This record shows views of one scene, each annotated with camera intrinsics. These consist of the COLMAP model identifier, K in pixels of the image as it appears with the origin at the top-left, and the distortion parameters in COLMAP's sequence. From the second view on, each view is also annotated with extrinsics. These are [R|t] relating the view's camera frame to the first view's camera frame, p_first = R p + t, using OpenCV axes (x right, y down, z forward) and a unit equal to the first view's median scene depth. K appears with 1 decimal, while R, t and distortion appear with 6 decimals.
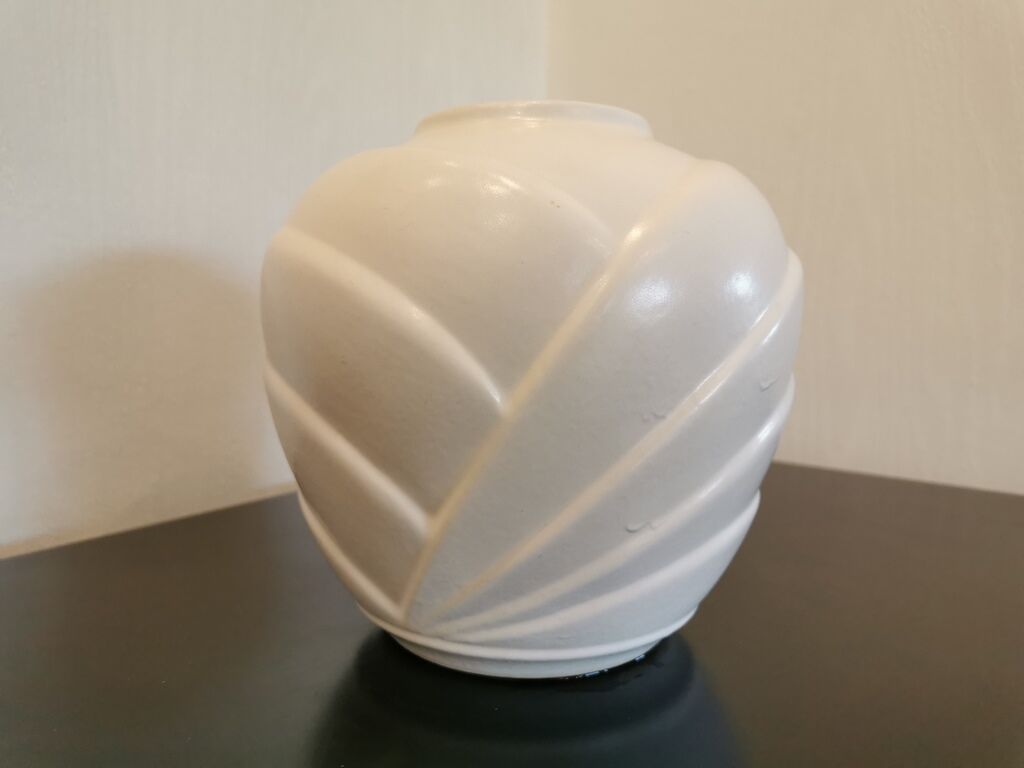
lens RADIAL K [[811.8, 0, 512.0], [0, 811.8, 384.0], [0, 0, 1]] dist [0.007980, 0.001838]
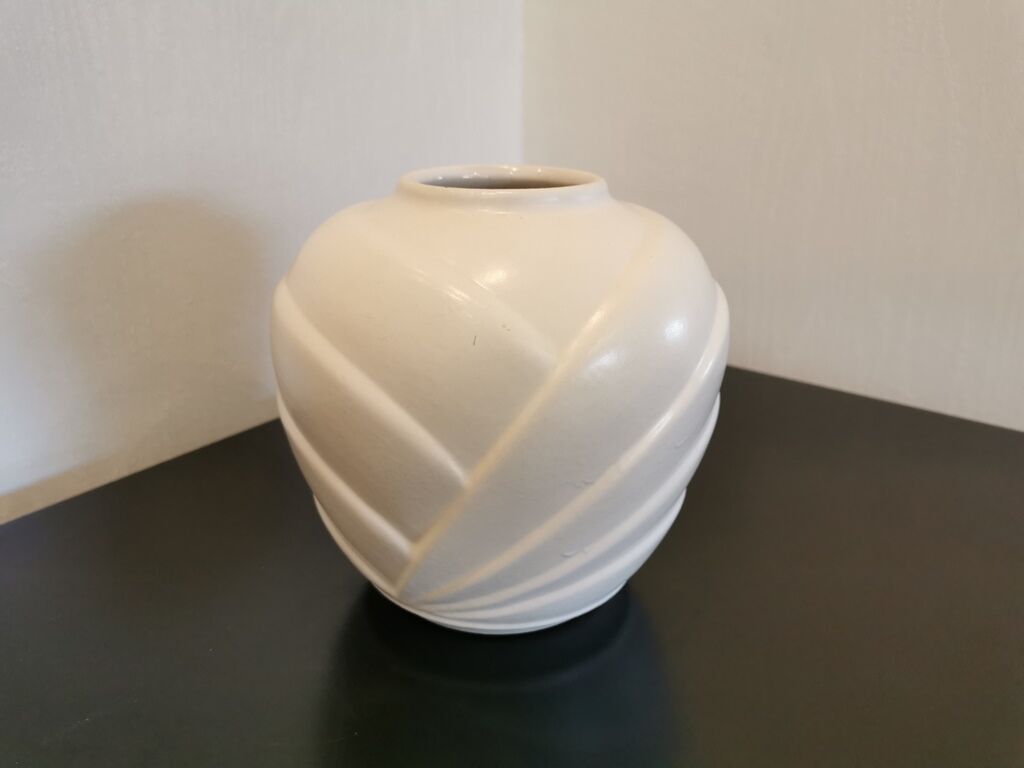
lens RADIAL K [[811.8, 0, 512.0], [0, 811.8, 384.0], [0, 0, 1]] dist [0.007980, 0.001838]
pose [[0.999829, 0.010587, -0.015143, 0.076066], [-0.006396, 0.967207, 0.253908, -0.420370], [0.017334, -0.253768, 0.967110, -0.192146]]
